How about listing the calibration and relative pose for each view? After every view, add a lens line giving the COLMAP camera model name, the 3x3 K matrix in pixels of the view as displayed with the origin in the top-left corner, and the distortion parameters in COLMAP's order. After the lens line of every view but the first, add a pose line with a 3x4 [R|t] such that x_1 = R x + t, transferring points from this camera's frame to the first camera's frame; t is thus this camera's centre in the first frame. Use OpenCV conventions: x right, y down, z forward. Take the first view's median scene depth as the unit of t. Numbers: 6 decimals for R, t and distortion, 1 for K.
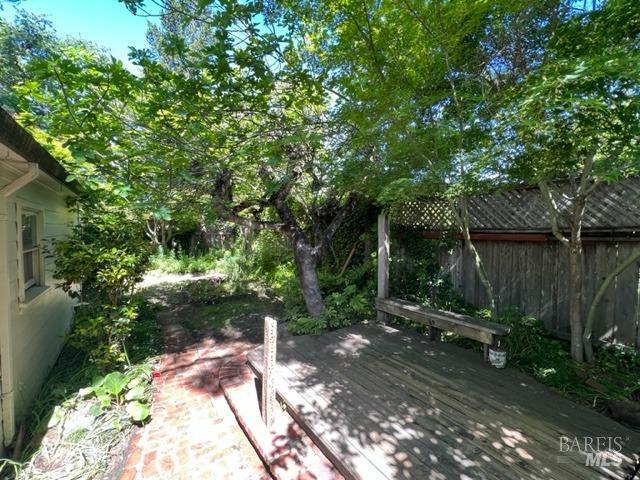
lens RADIAL K [[294.9, 0, 317.9], [0, 294.9, 240.8], [0, 0, 1]] dist [-0.002338, 0.000126]
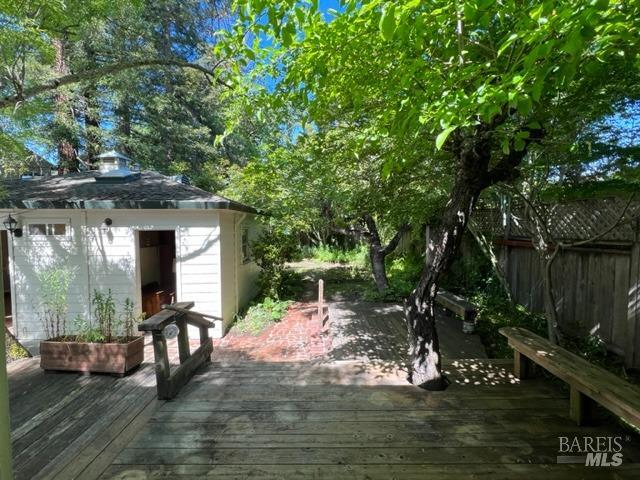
lens RADIAL K [[294.9, 0, 320.7], [0, 294.9, 240.1], [0, 0, 1]] dist [-0.002338, 0.000126]
pose [[0.843278, 0.022978, -0.536987, 0.758049], [-0.016761, 0.999724, 0.016458, -0.048468], [0.537217, -0.004878, 0.843430, -0.632078]]
